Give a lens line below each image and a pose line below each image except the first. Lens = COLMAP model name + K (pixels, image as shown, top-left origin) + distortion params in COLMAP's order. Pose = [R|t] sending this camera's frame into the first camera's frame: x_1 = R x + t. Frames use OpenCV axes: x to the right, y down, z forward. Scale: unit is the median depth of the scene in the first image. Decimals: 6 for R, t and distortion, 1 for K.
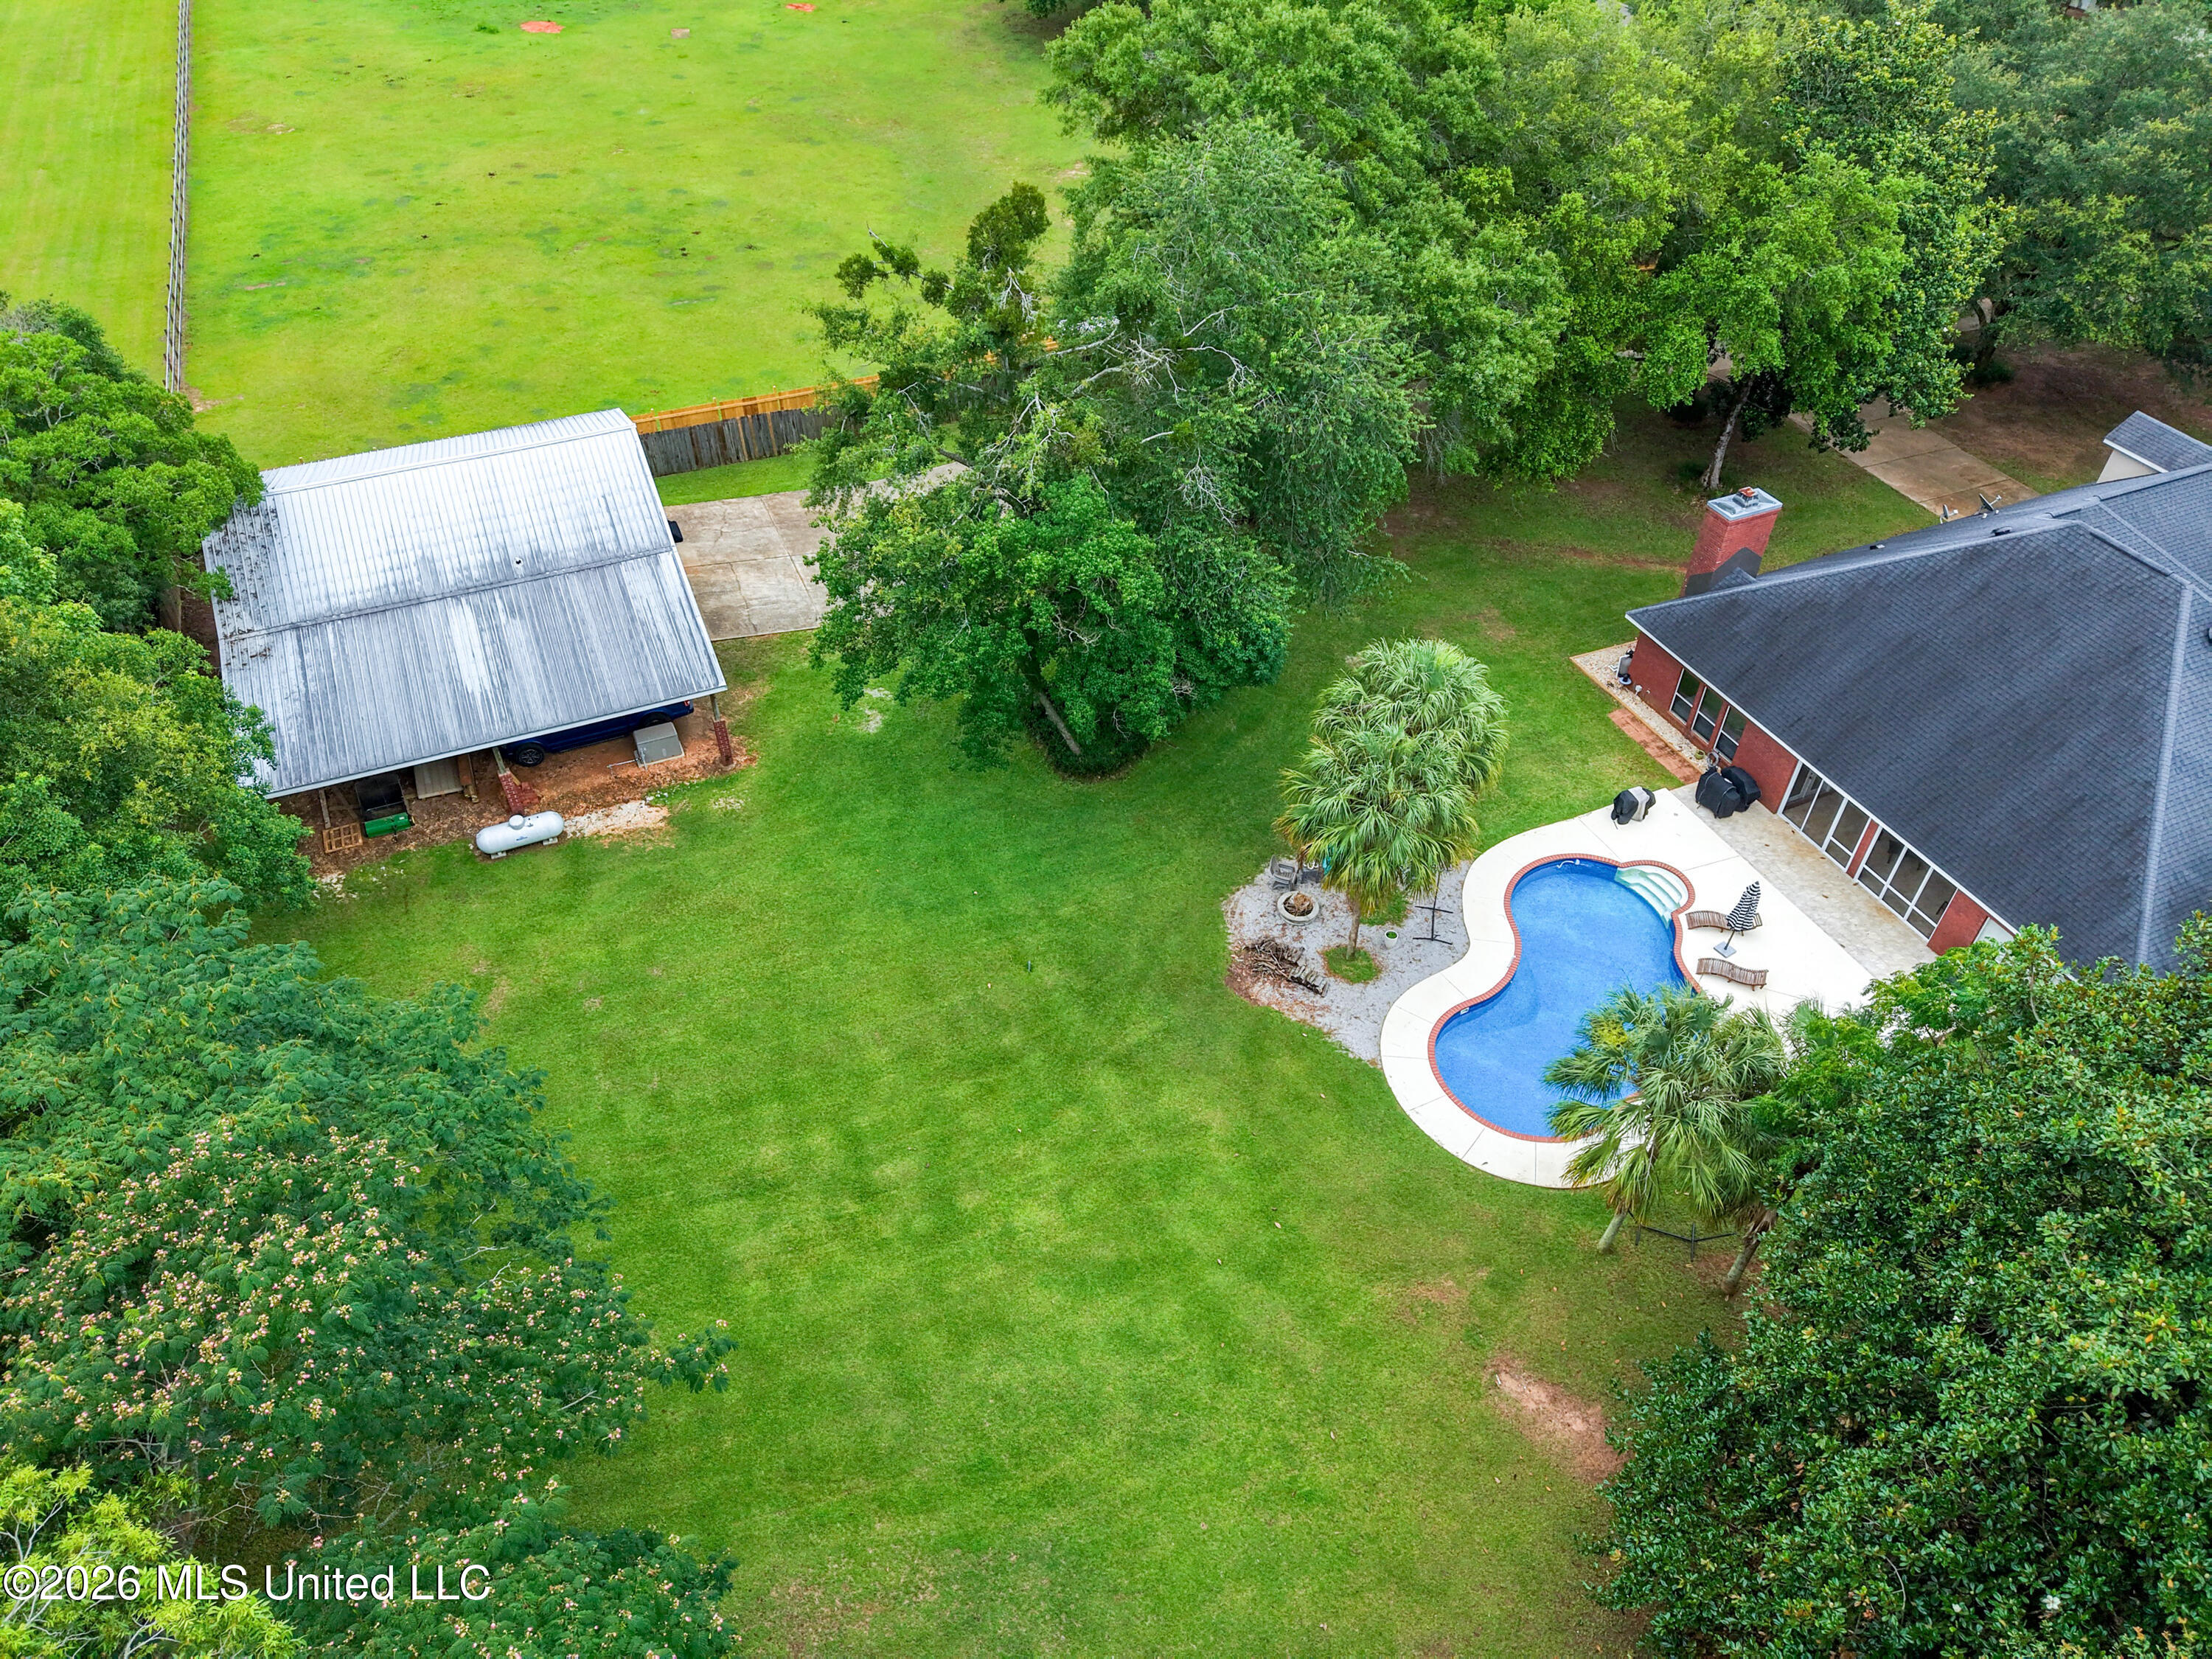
lens RADIAL K [[1448.8, 0, 1099.1], [0, 1448.8, 874.6], [0, 0, 1]] dist [0.018174, -0.016129]
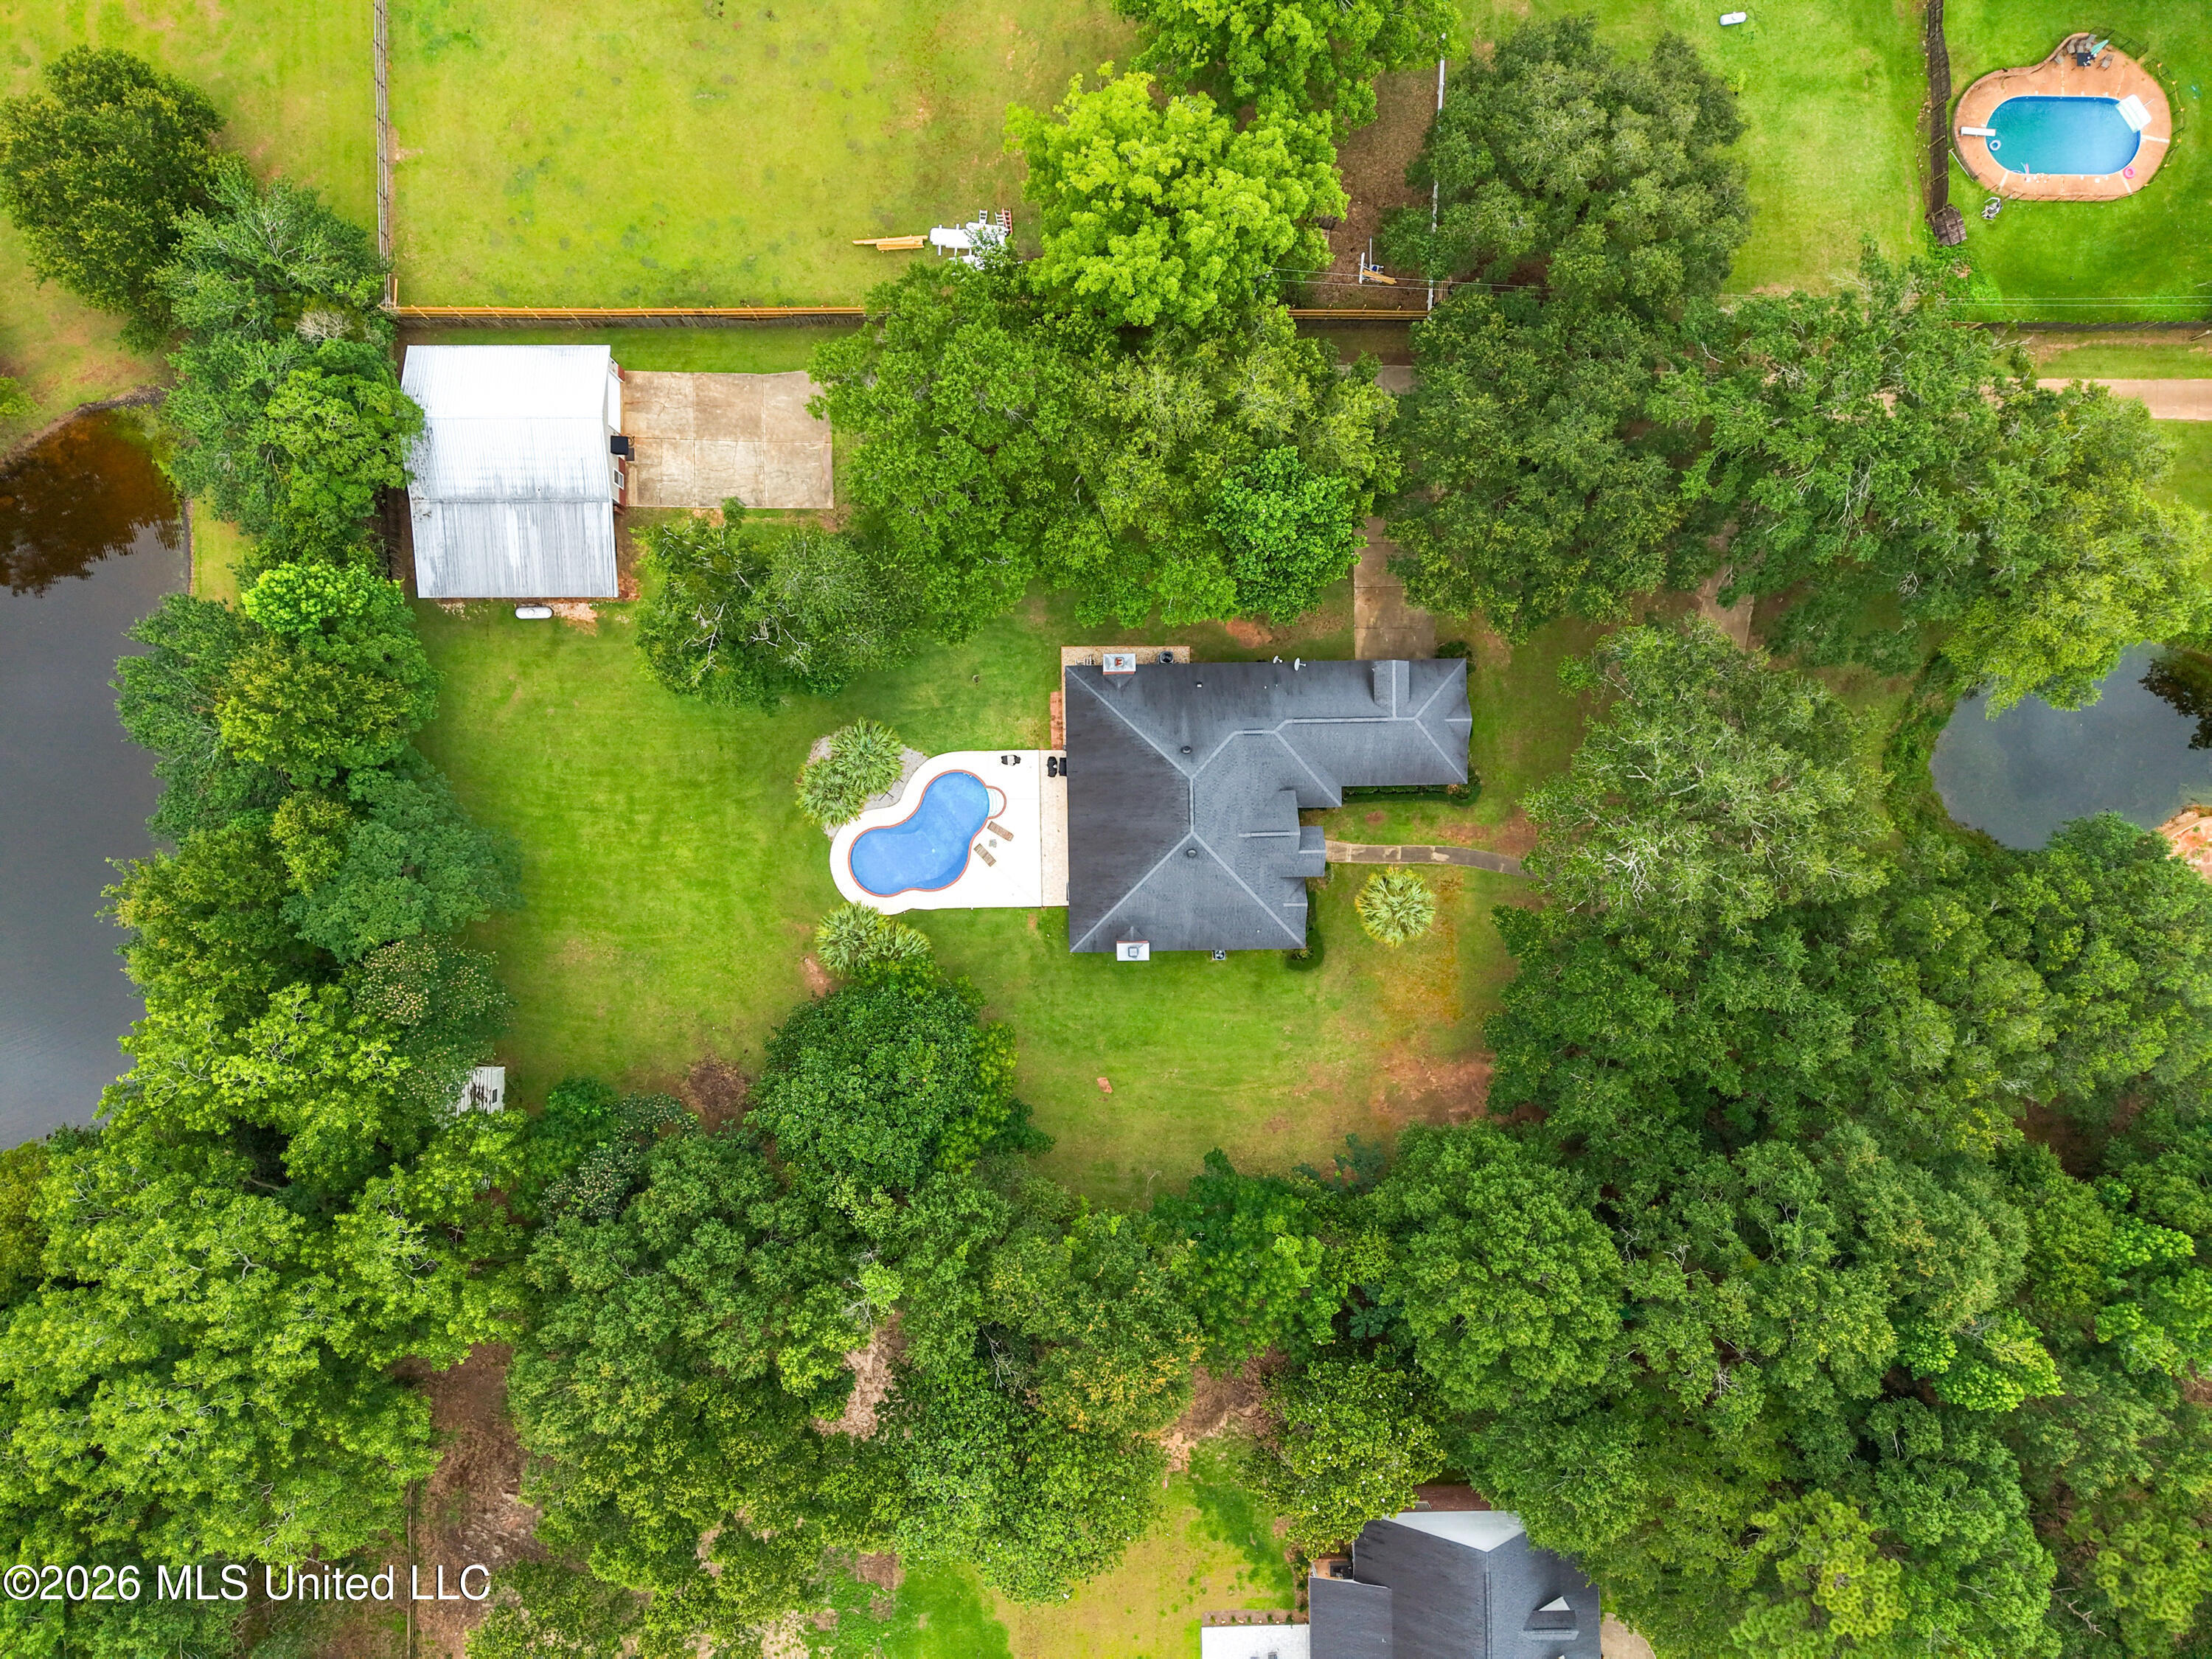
lens RADIAL K [[1471.8, 0, 1104.6], [0, 1471.8, 851.4], [0, 0, 1]] dist [0.011023, -0.009891]
pose [[0.922143, 0.386826, 0.004318, 0.595837], [-0.272268, 0.641039, 0.717593, -1.749978], [0.274816, -0.662898, 0.696450, -0.668434]]
